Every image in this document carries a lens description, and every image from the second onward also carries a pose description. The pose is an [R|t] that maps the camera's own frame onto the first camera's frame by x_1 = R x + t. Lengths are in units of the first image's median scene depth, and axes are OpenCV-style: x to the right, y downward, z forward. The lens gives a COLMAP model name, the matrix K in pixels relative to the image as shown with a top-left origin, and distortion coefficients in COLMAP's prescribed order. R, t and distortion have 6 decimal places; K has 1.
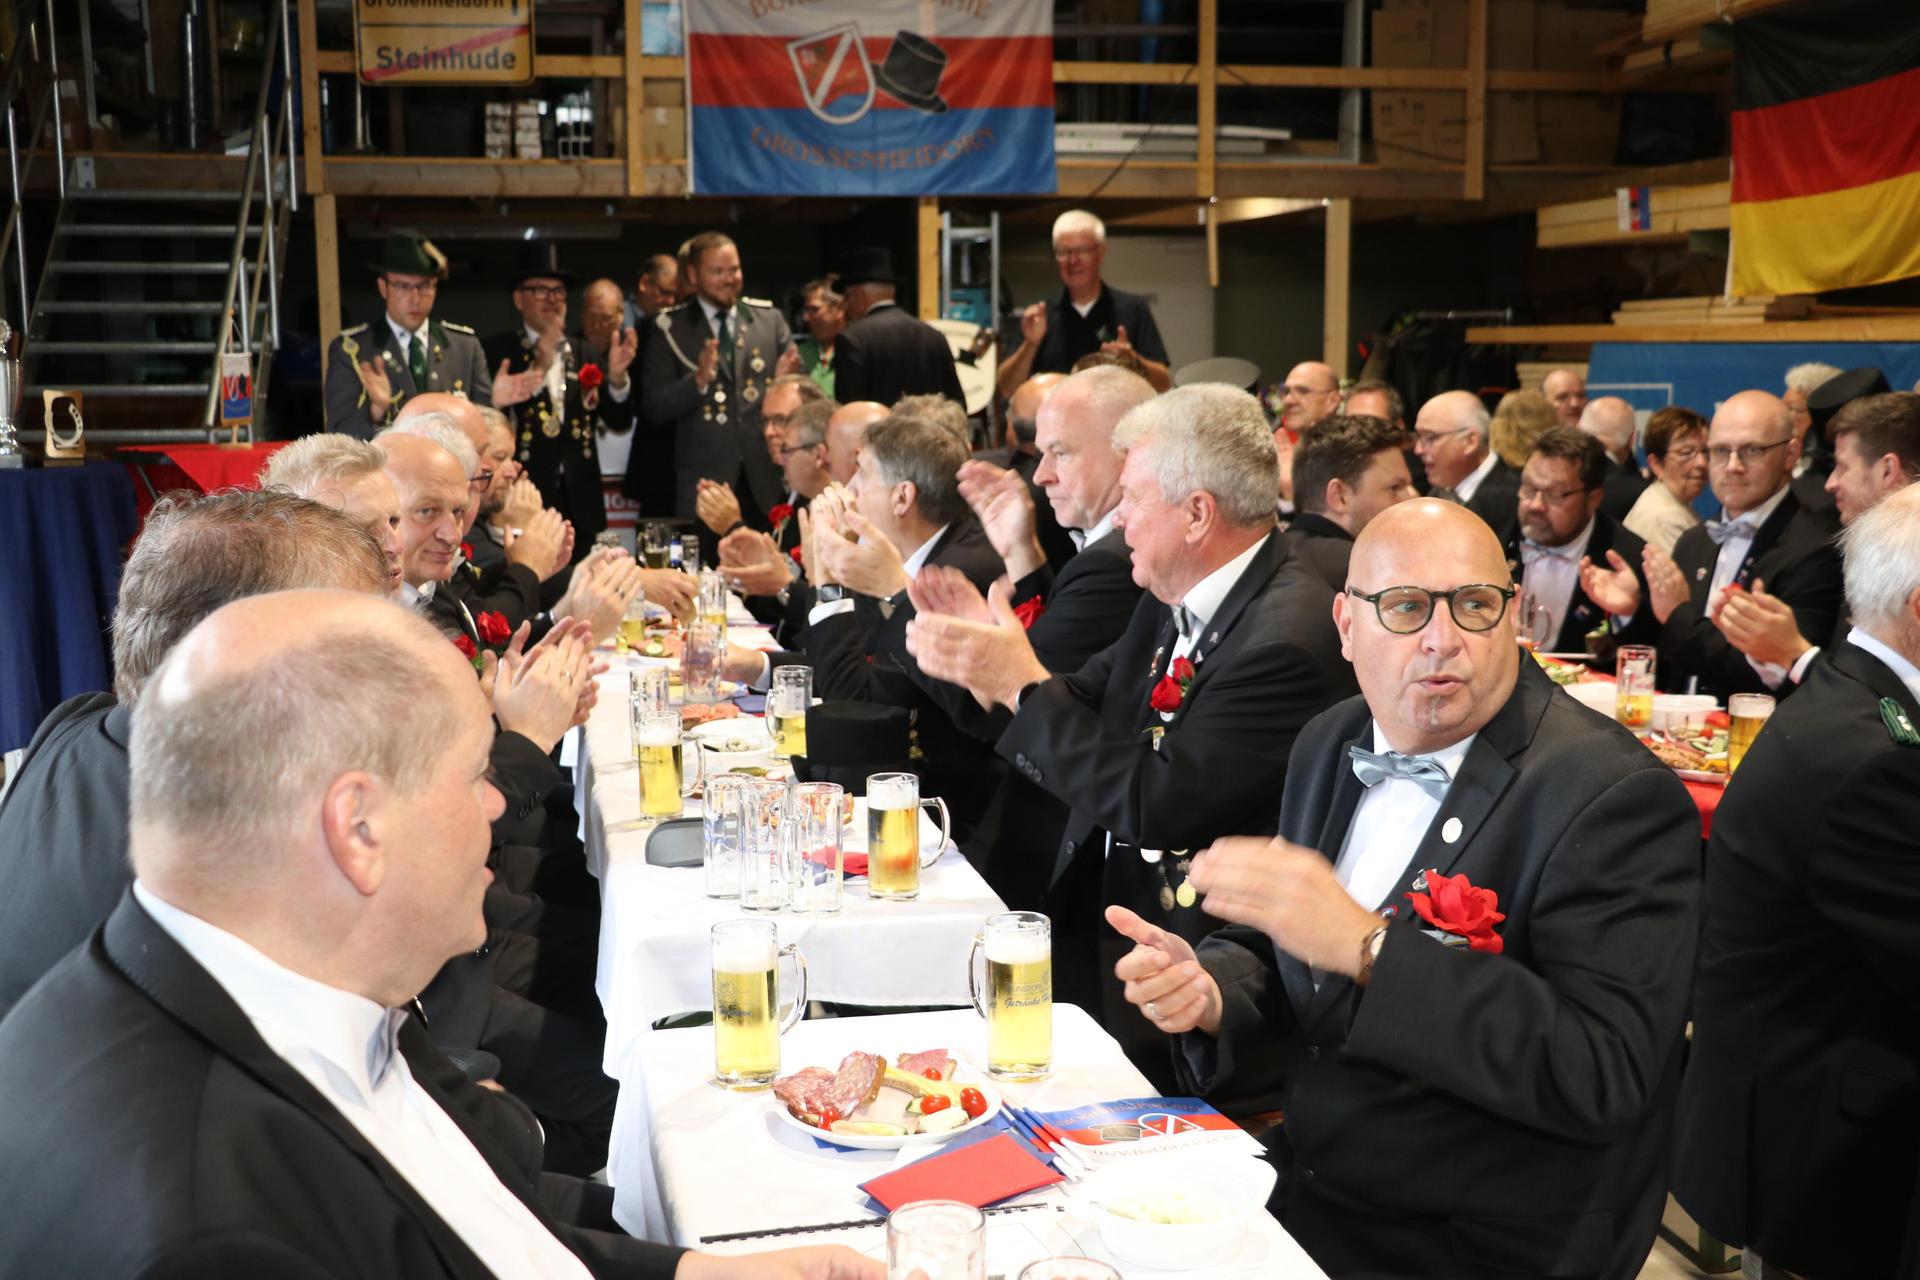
lens RADIAL K [[2140.3, 0, 959.6], [0, 2140.3, 687.5], [0, 0, 1]] dist [-0.098143, 0.374771]
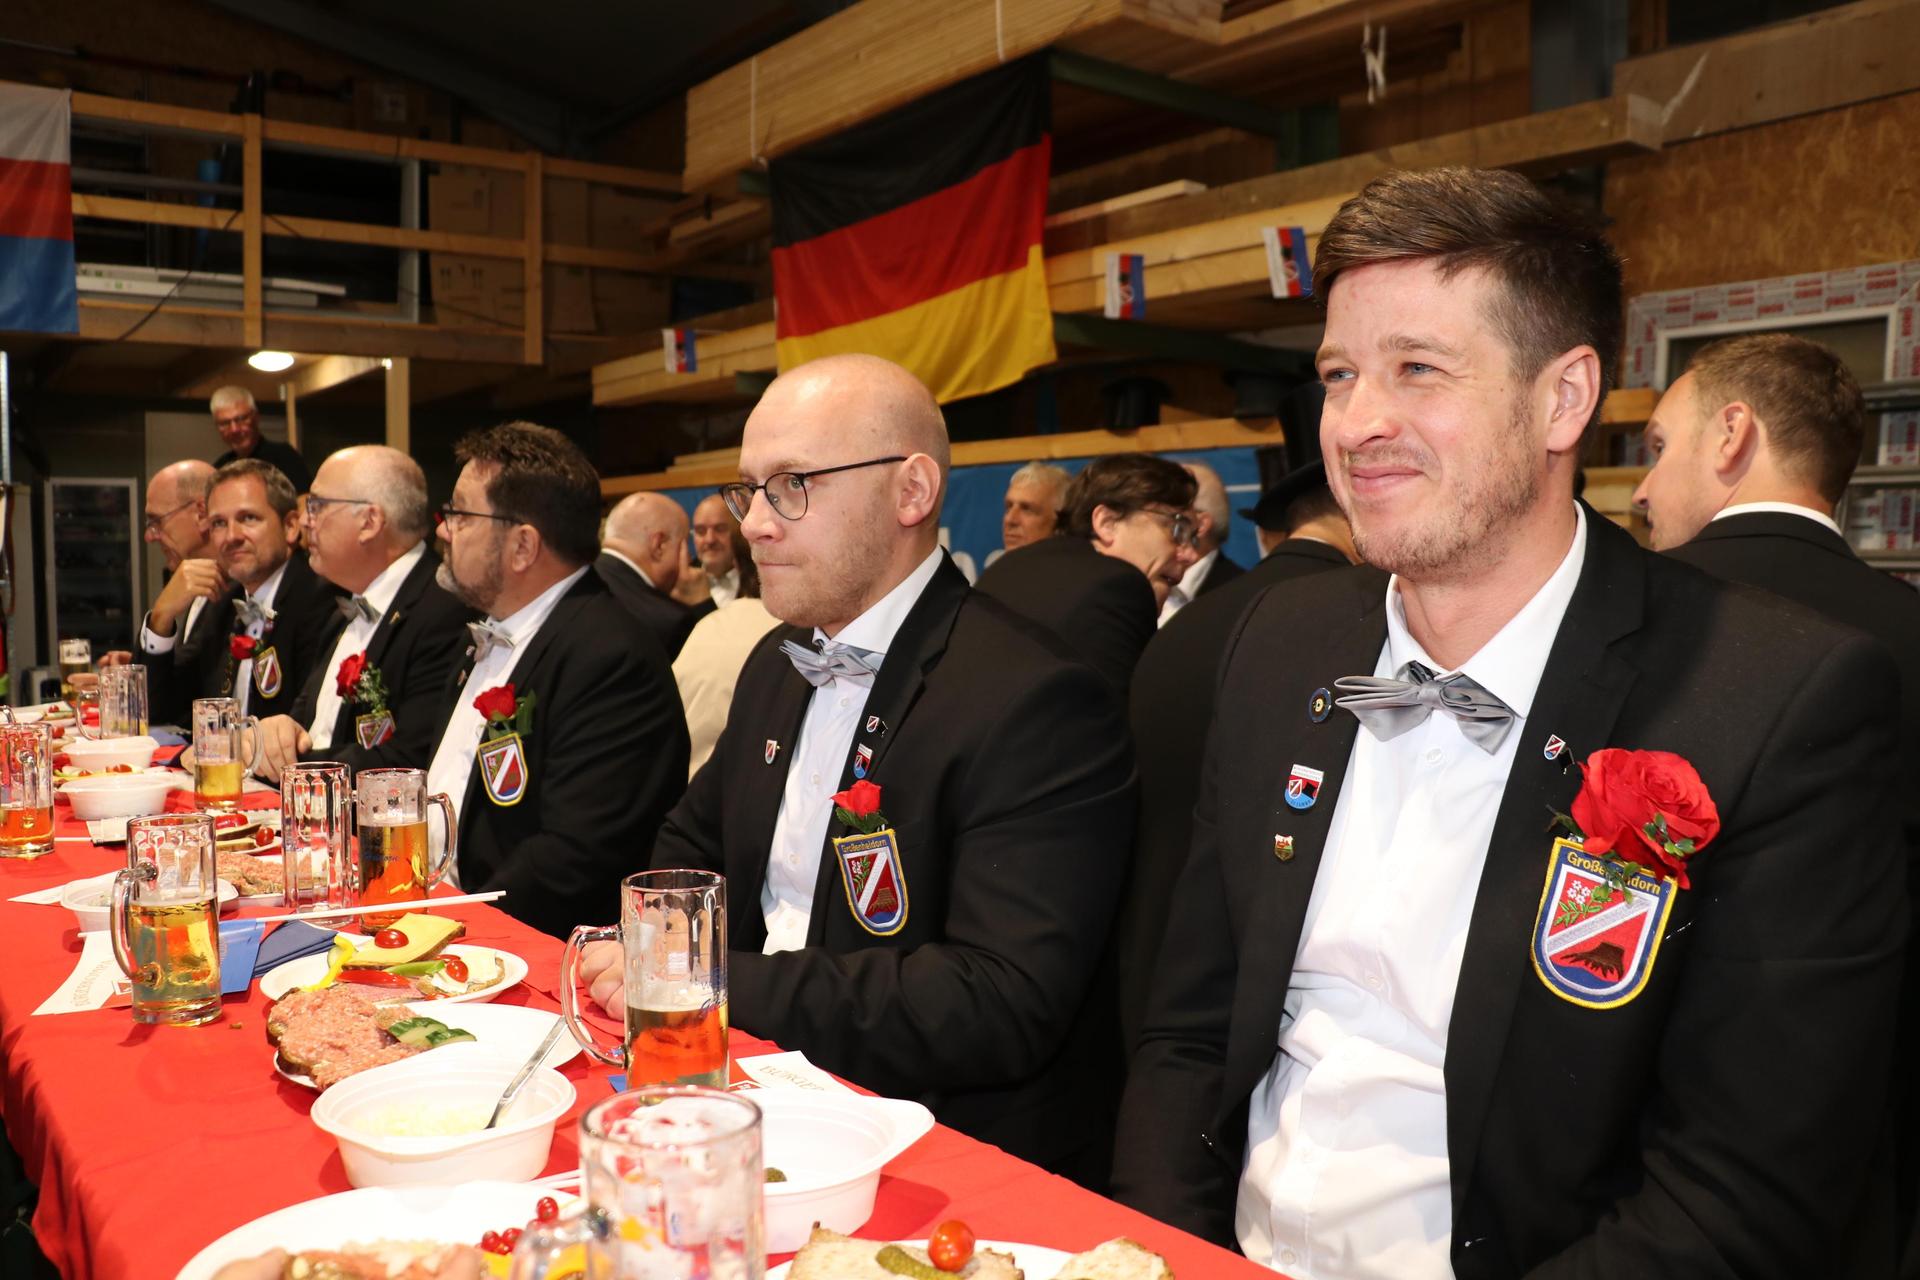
lens RADIAL K [[1588.1, 0, 947.0], [0, 1588.1, 646.4], [0, 0, 1]] dist [-0.201584, 0.177614]
pose [[0.899369, -0.016885, 0.436865, 0.097471], [0.062554, 0.993943, -0.090362, -0.018047], [-0.432693, 0.108596, 0.894977, 0.280963]]
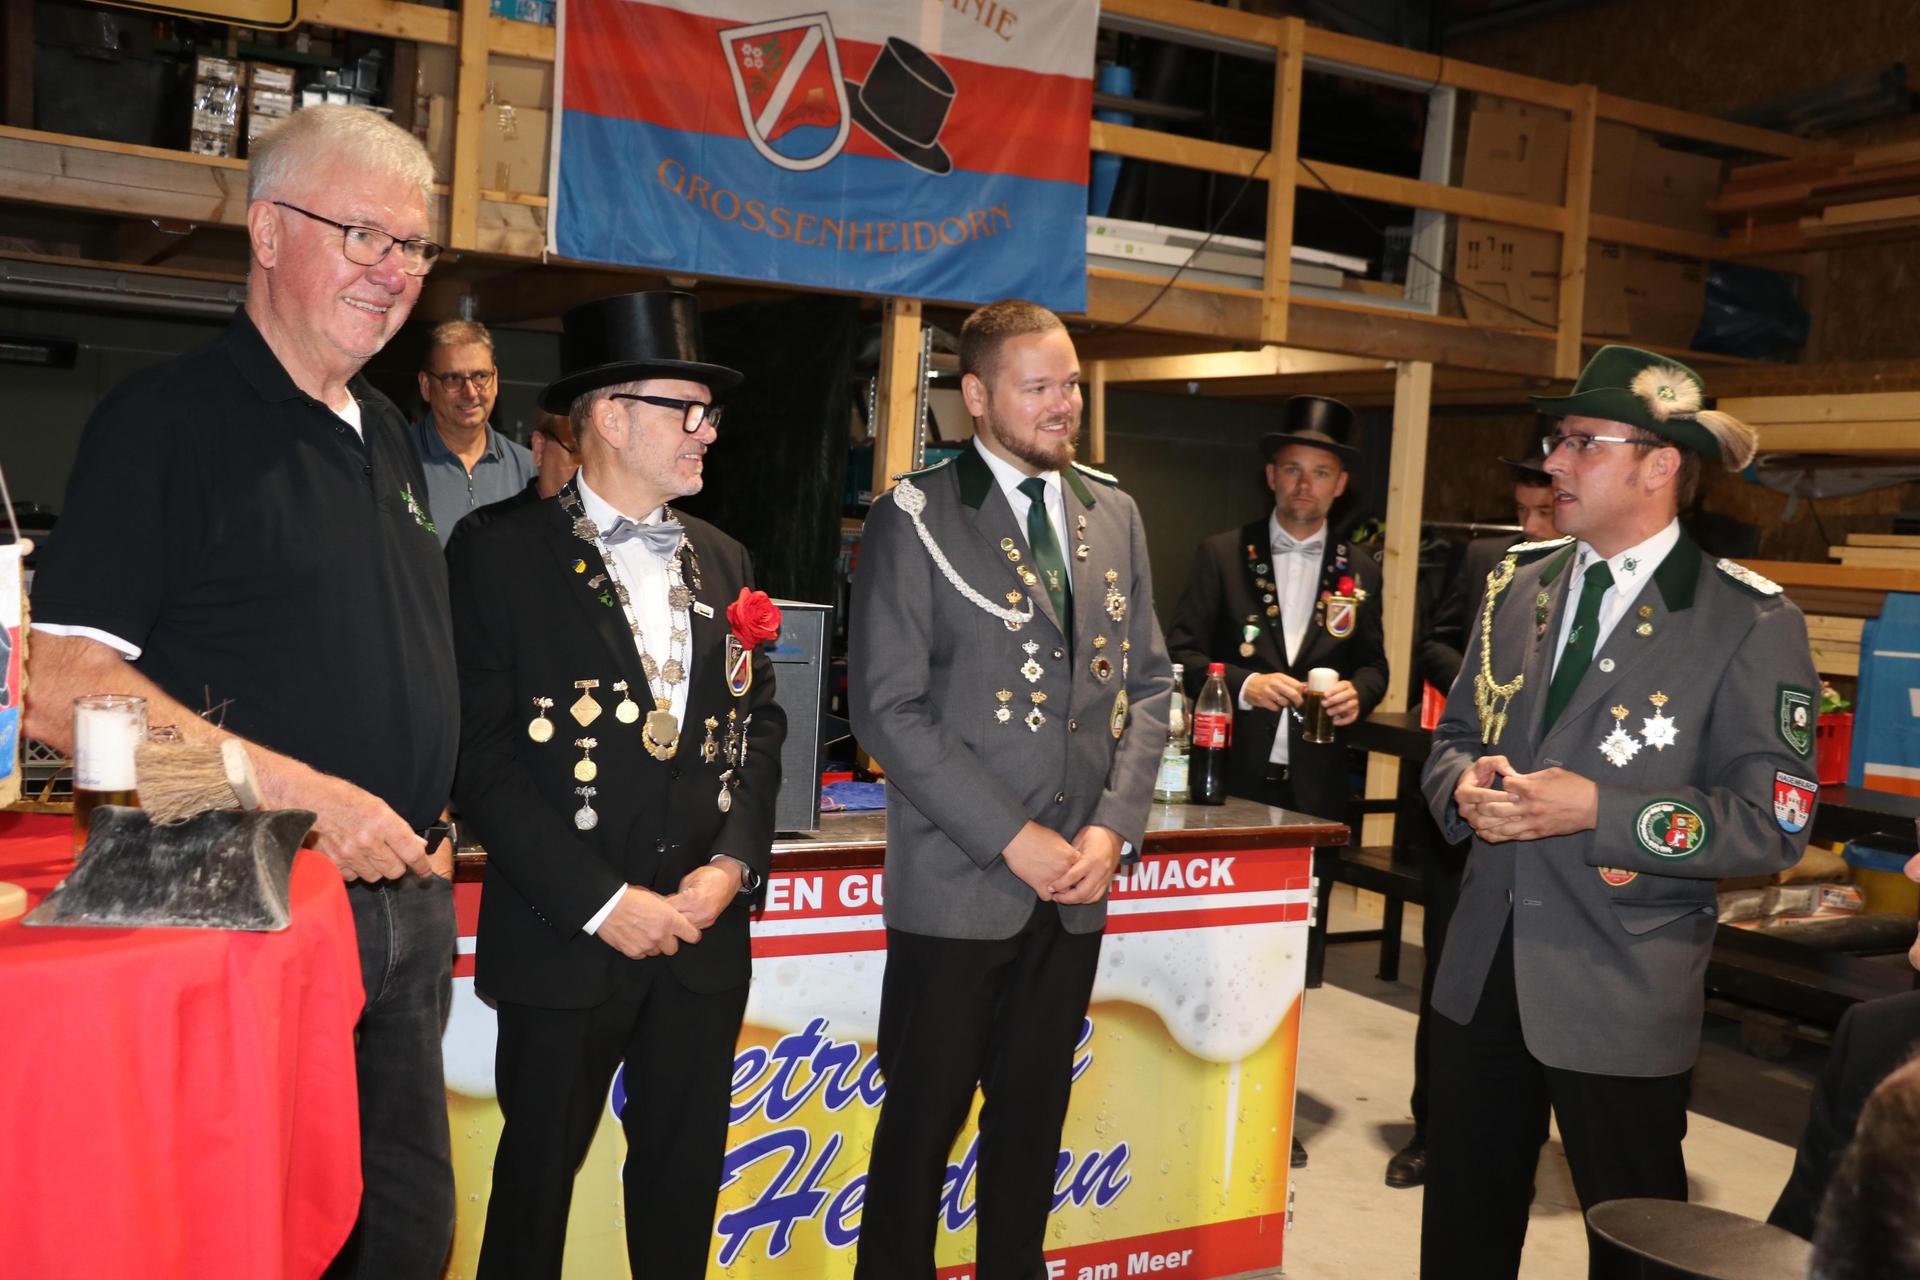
lens RADIAL K [[1974.2, 0, 953.5], [0, 1974.2, 668.1], [0, 0, 1]] dist [-0.119856, 0.269096]
pose [[0.945435, 0.036081, 0.323807, -0.188656], [-0.011374, 0.996898, -0.077875, -0.076698], [-0.325612, 0.069943, 0.942913, 0.455468]]
